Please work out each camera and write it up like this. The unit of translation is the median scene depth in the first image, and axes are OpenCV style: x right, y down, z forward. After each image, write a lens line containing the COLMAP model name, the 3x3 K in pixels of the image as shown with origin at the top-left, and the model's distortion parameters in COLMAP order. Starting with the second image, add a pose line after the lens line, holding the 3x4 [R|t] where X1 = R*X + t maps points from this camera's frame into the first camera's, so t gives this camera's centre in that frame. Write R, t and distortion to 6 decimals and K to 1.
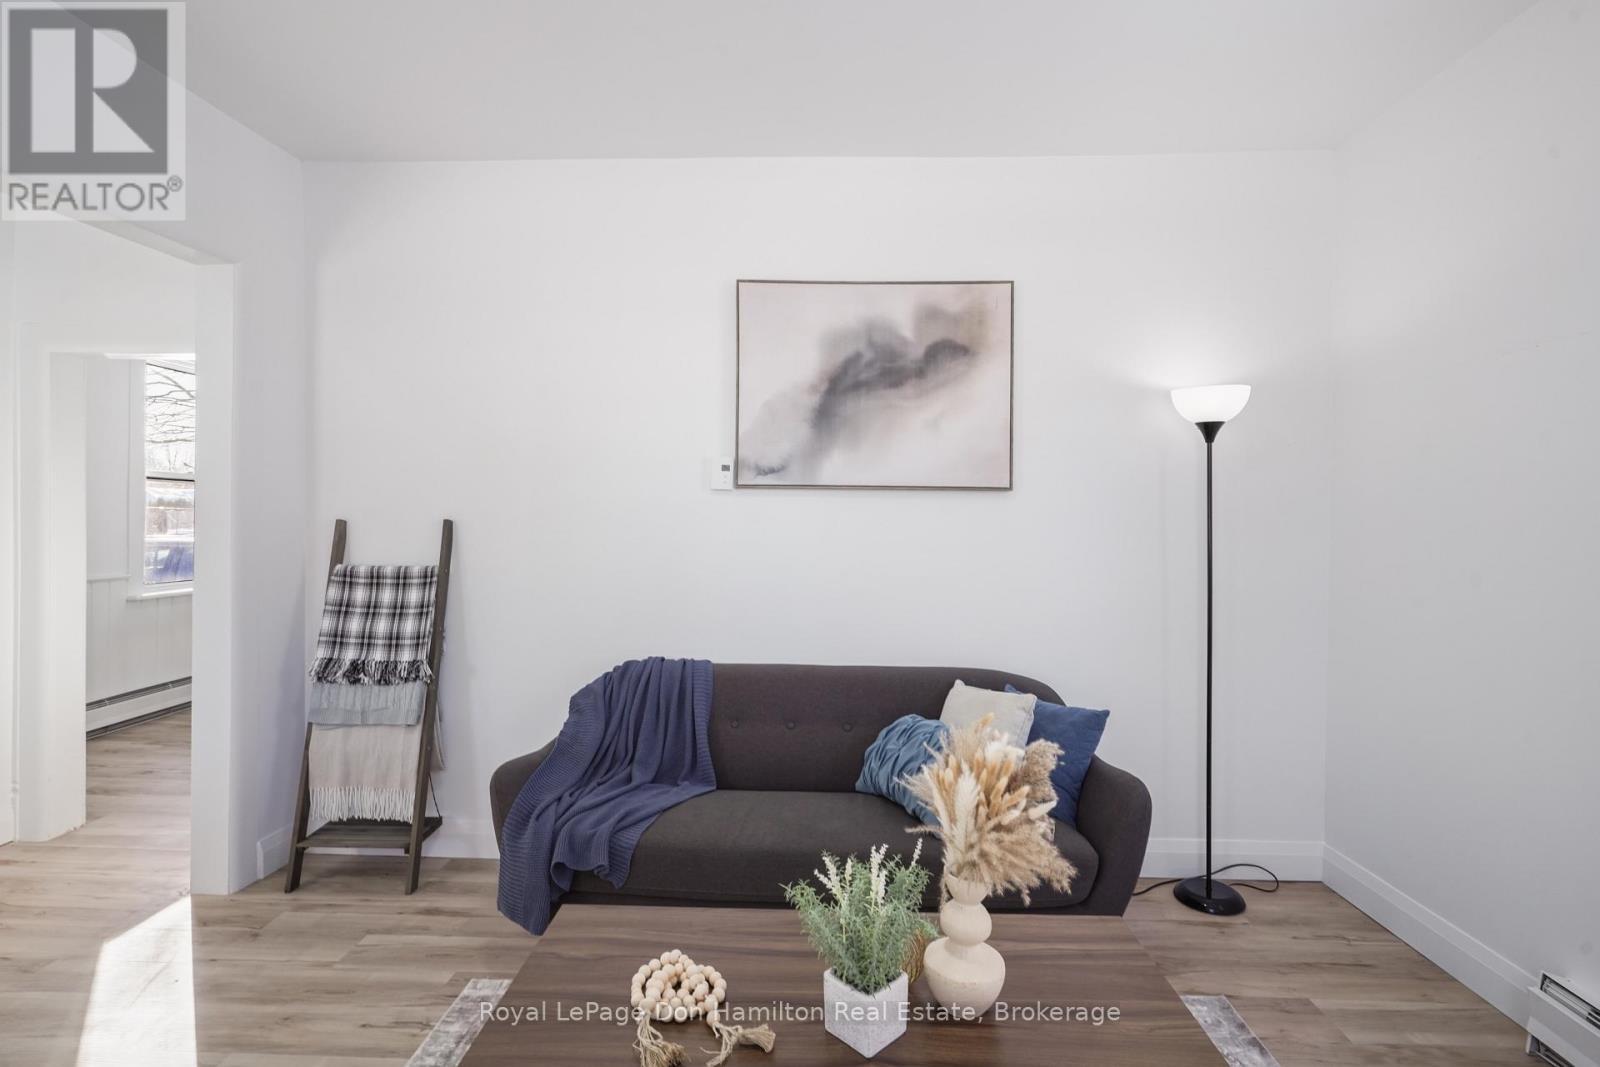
lens RADIAL K [[764.5, 0, 797.9], [0, 764.5, 524.1], [0, 0, 1]] dist [-0.004050, 0.000776]
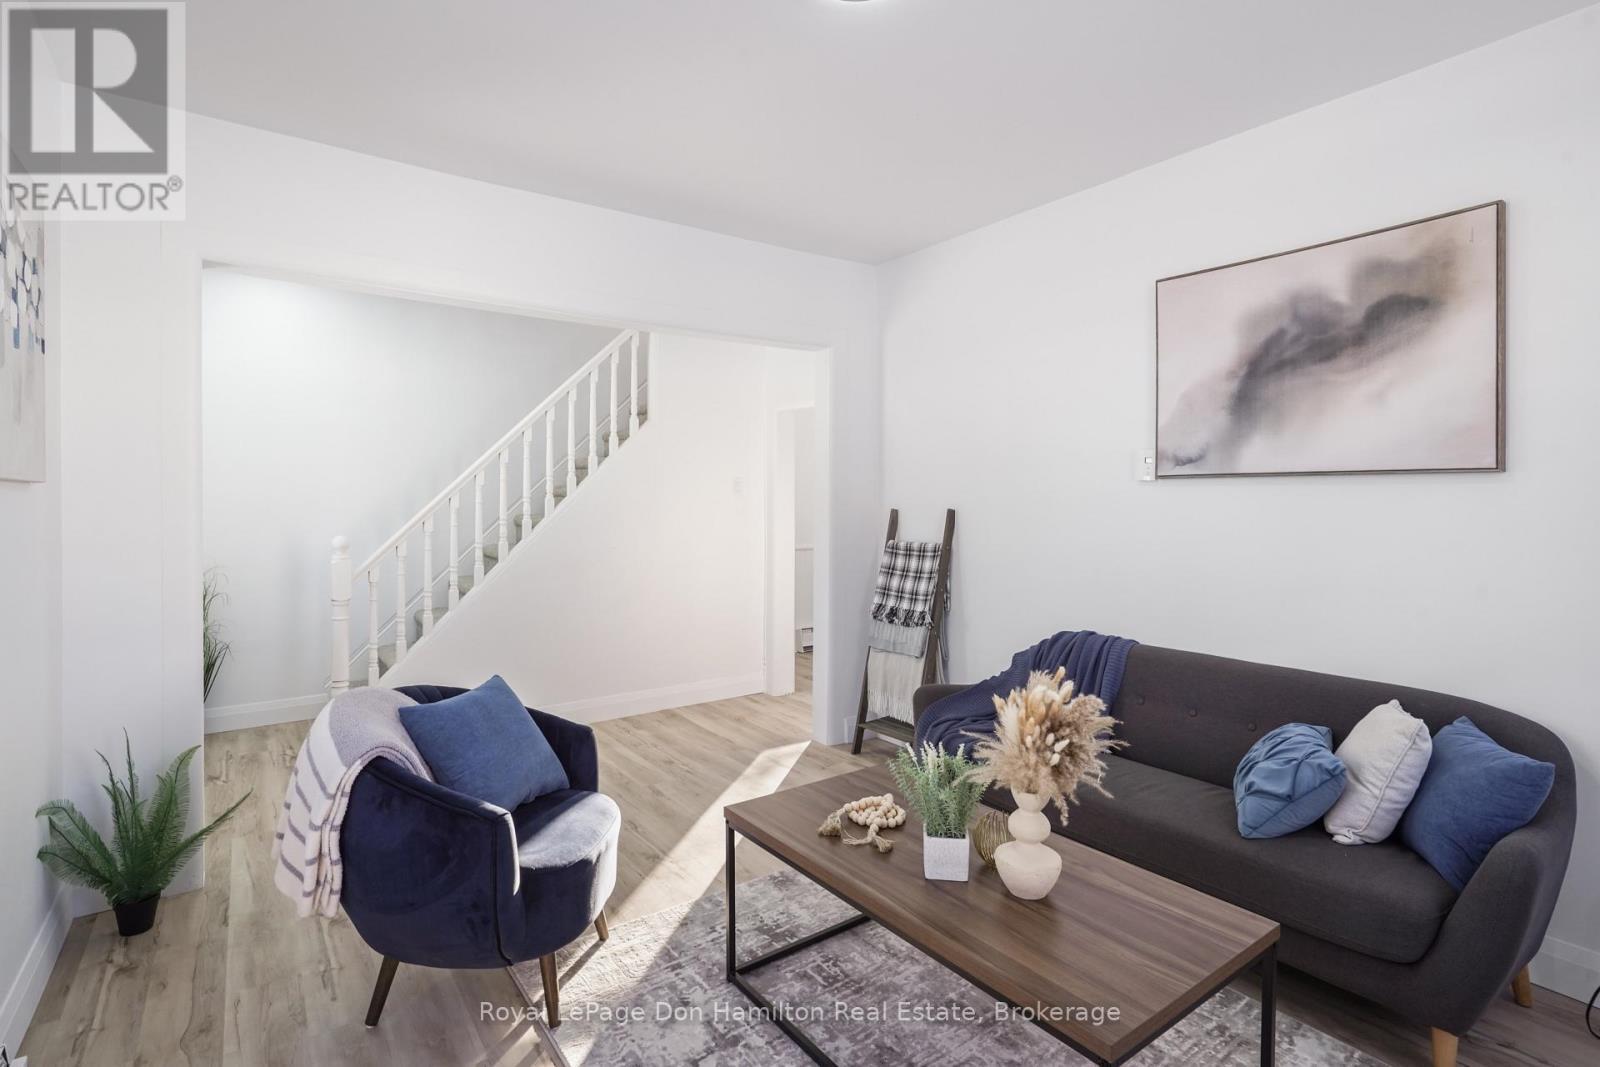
lens RADIAL K [[784.6, 0, 798.2], [0, 784.6, 508.2], [0, 0, 1]] dist [-0.000057, 0.000634]
pose [[0.613408, -0.000640, -0.789766, 0.472745], [-0.007561, 0.999949, -0.006682, 0.003850], [0.789730, 0.010070, 0.613372, -0.046892]]
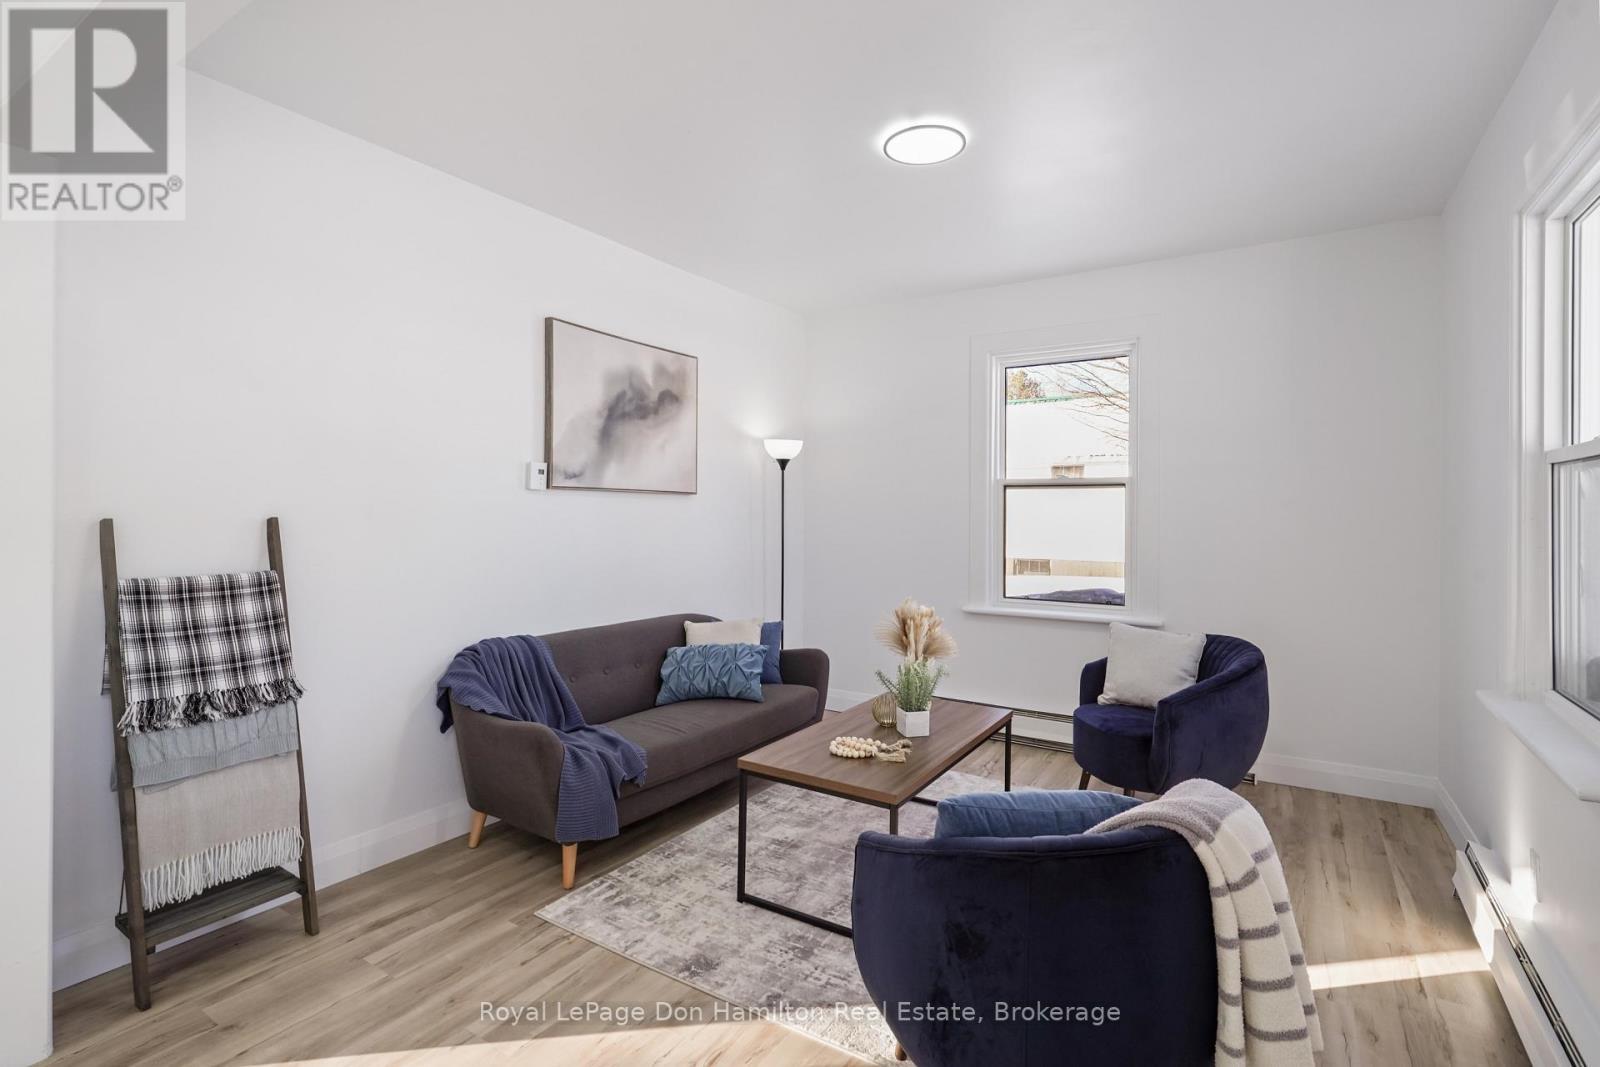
lens RADIAL K [[764.5, 0, 797.9], [0, 764.5, 524.1], [0, 0, 1]] dist [-0.004050, 0.000776]
pose [[0.508031, -0.017439, 0.861162, -0.934372], [0.008893, 0.999848, 0.015002, -0.006351], [-0.861293, 0.000037, 0.508108, 0.050198]]
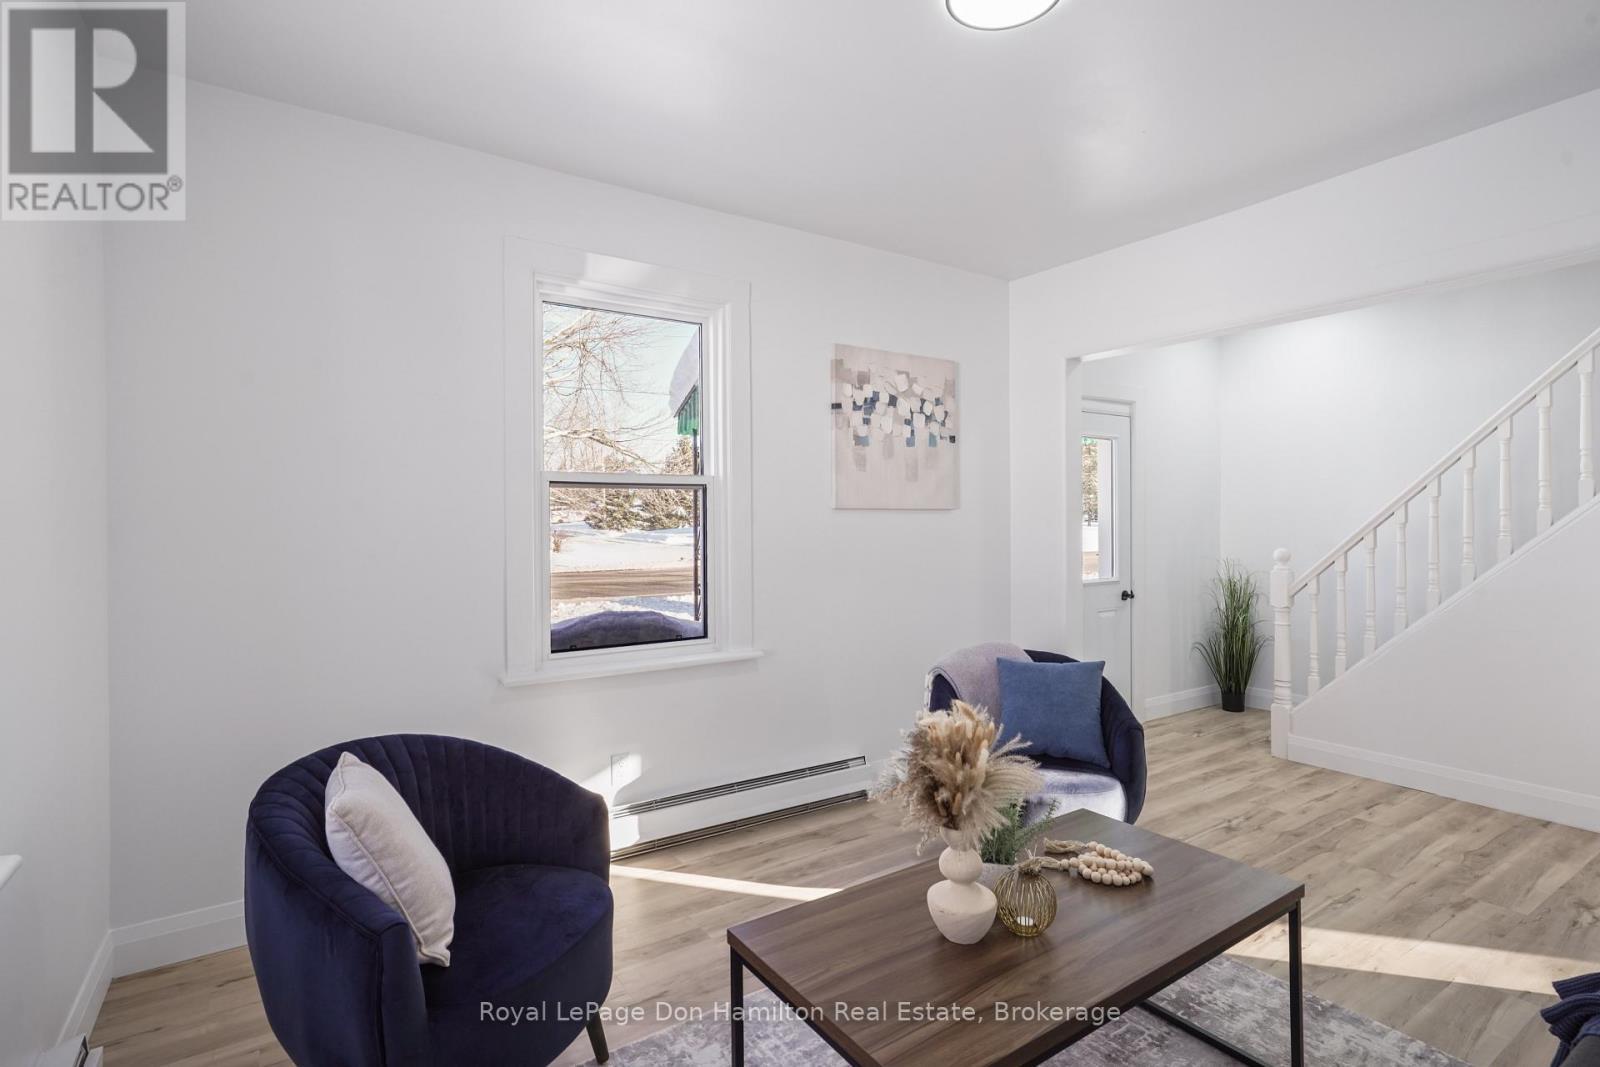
lens RADIAL K [[764.5, 0, 797.9], [0, 764.5, 524.1], [0, 0, 1]] dist [-0.004050, 0.000776]
pose [[-0.815302, 0.000447, -0.579036, 0.520880], [-0.011112, 0.999803, 0.016418, -0.012597], [0.578929, 0.019820, -0.815137, 0.845053]]
